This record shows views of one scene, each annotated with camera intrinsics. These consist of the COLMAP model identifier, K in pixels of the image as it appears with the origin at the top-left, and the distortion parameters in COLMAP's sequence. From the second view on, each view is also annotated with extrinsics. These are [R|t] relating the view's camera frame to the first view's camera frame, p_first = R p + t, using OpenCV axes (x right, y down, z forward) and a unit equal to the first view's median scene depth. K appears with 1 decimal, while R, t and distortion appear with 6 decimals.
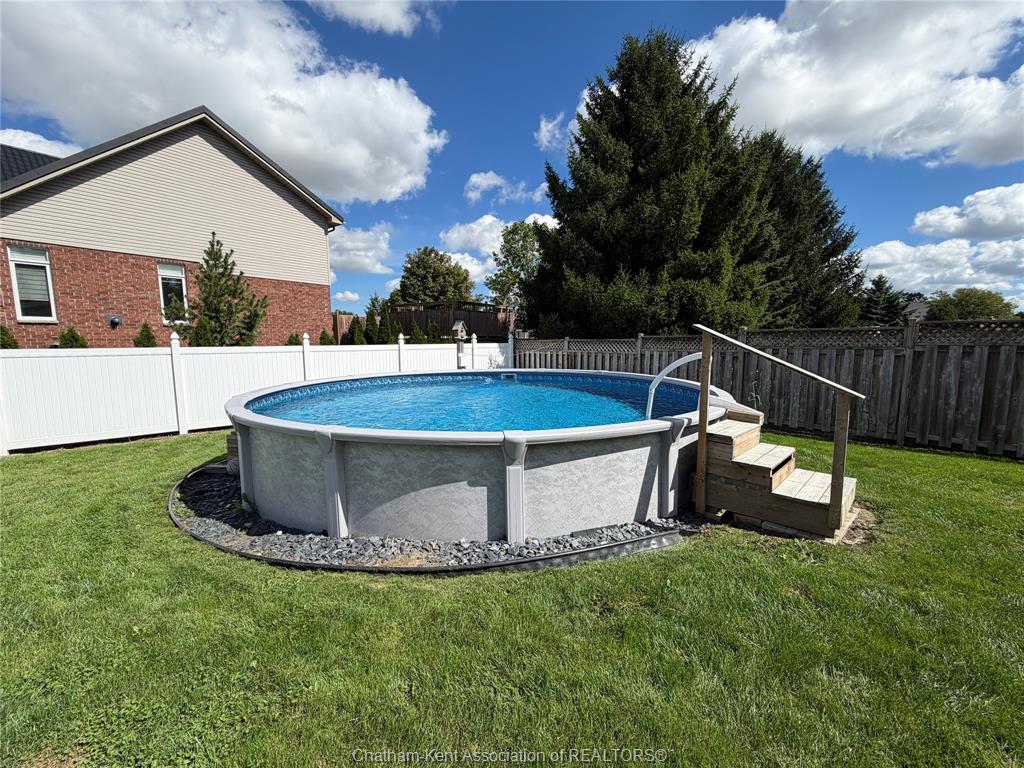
lens RADIAL K [[408.4, 0, 512.0], [0, 408.4, 384.0], [0, 0, 1]] dist [0.000036, 0.000256]
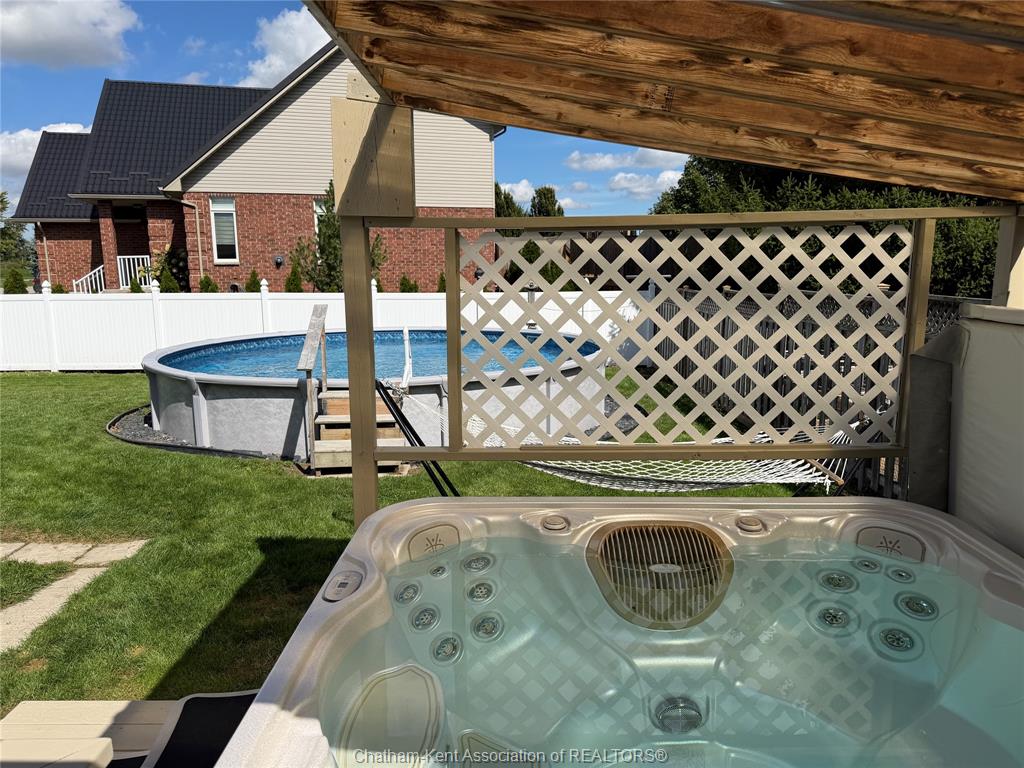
lens RADIAL K [[737.0, 0, 513.6], [0, 737.0, 402.3], [0, 0, 1]] dist [0.001668, -0.056409]
pose [[0.782271, 0.119452, -0.611378, 0.758355], [-0.070454, 0.992111, 0.103693, -0.039817], [0.618941, -0.038042, 0.784516, -0.119167]]
